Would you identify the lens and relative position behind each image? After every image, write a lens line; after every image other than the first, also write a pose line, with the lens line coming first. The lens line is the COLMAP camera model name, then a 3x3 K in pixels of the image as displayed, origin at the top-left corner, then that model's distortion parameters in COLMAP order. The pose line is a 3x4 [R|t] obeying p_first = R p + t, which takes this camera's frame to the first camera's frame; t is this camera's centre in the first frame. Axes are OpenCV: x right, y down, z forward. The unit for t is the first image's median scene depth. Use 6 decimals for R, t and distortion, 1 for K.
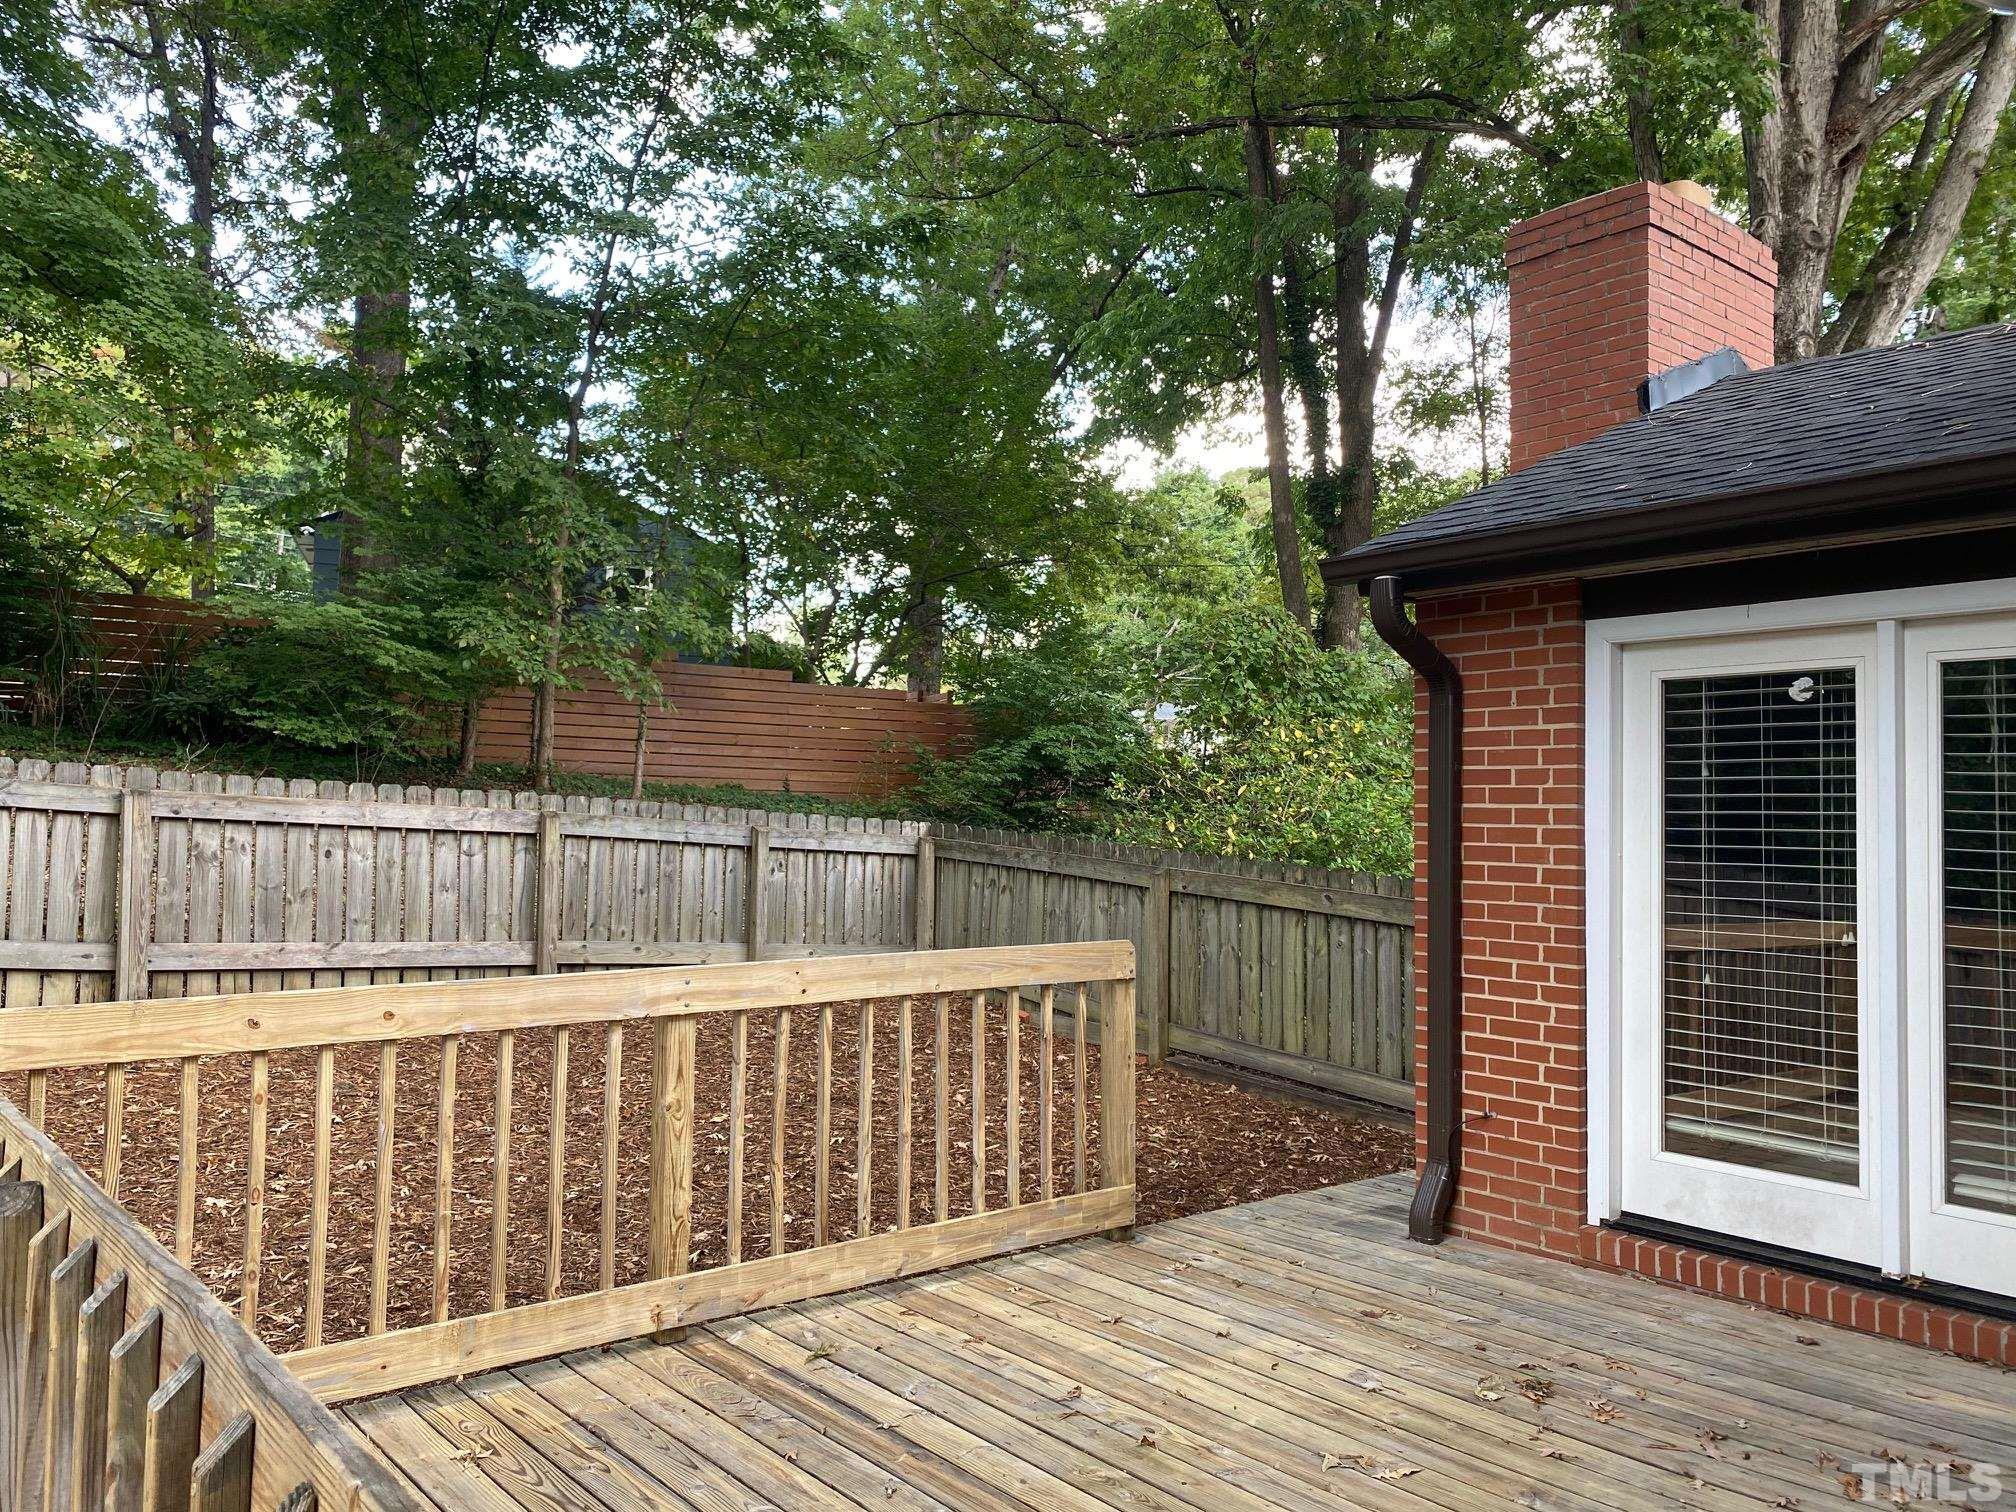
lens RADIAL K [[1540.0, 0, 1017.0], [0, 1540.0, 753.5], [0, 0, 1]] dist [0.016700, -0.015391]
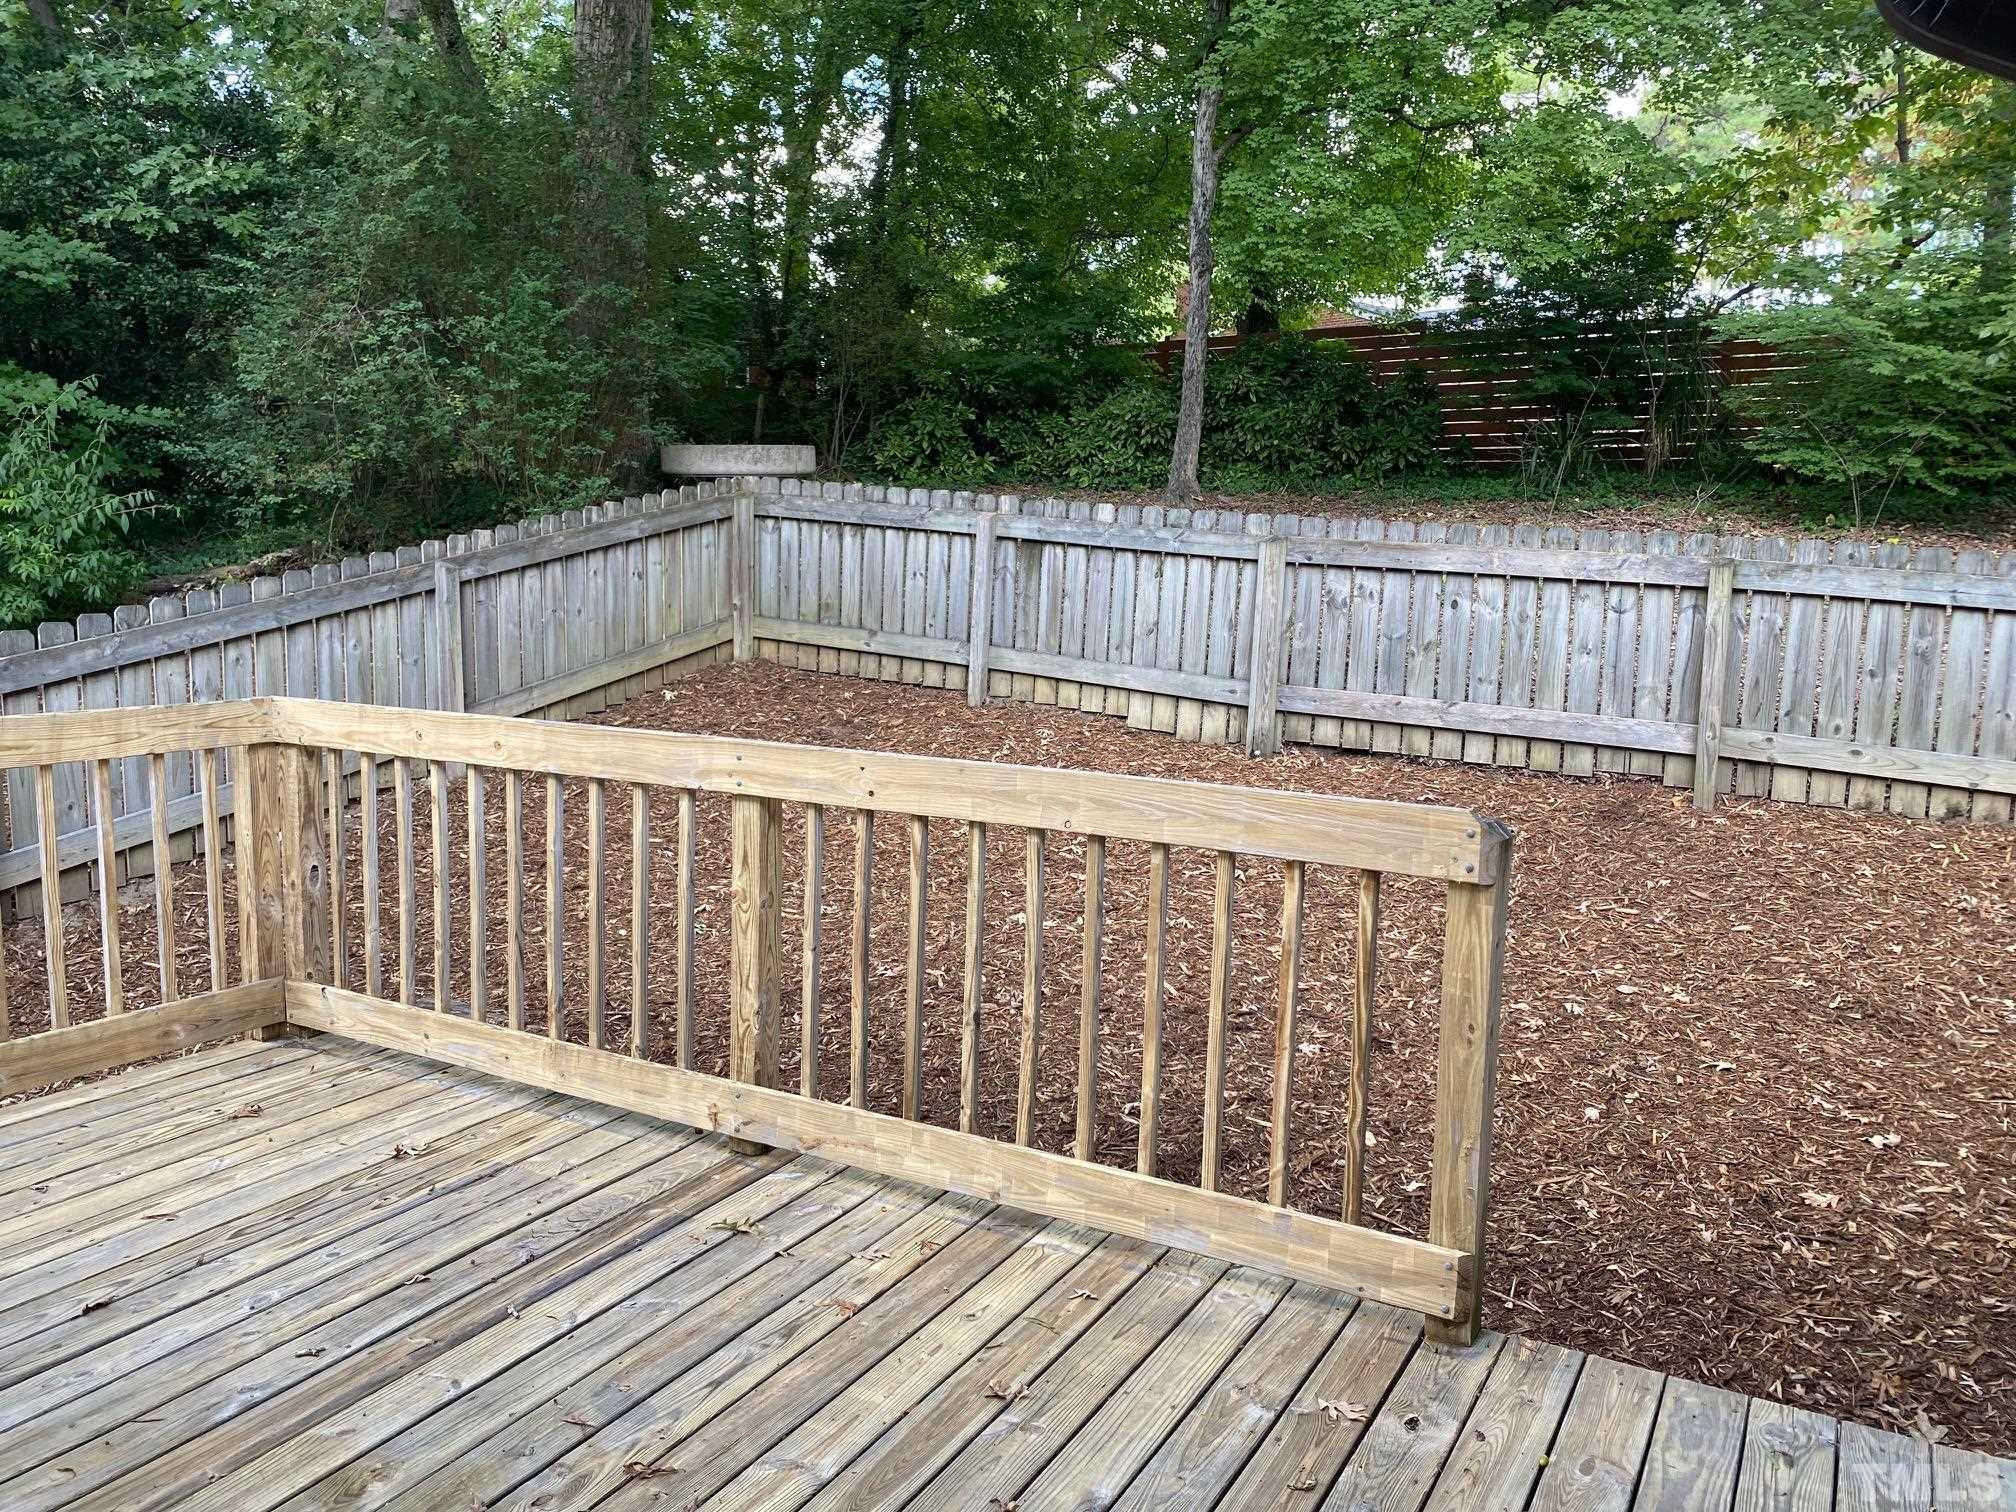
lens RADIAL K [[1540.0, 0, 1010.3], [0, 1540.0, 755.3], [0, 0, 1]] dist [0.016700, -0.015391]
pose [[0.350052, 0.121279, -0.928846, 0.329664], [0.030894, 0.989549, 0.140848, 0.017066], [0.936221, -0.077999, 0.342647, 0.445849]]
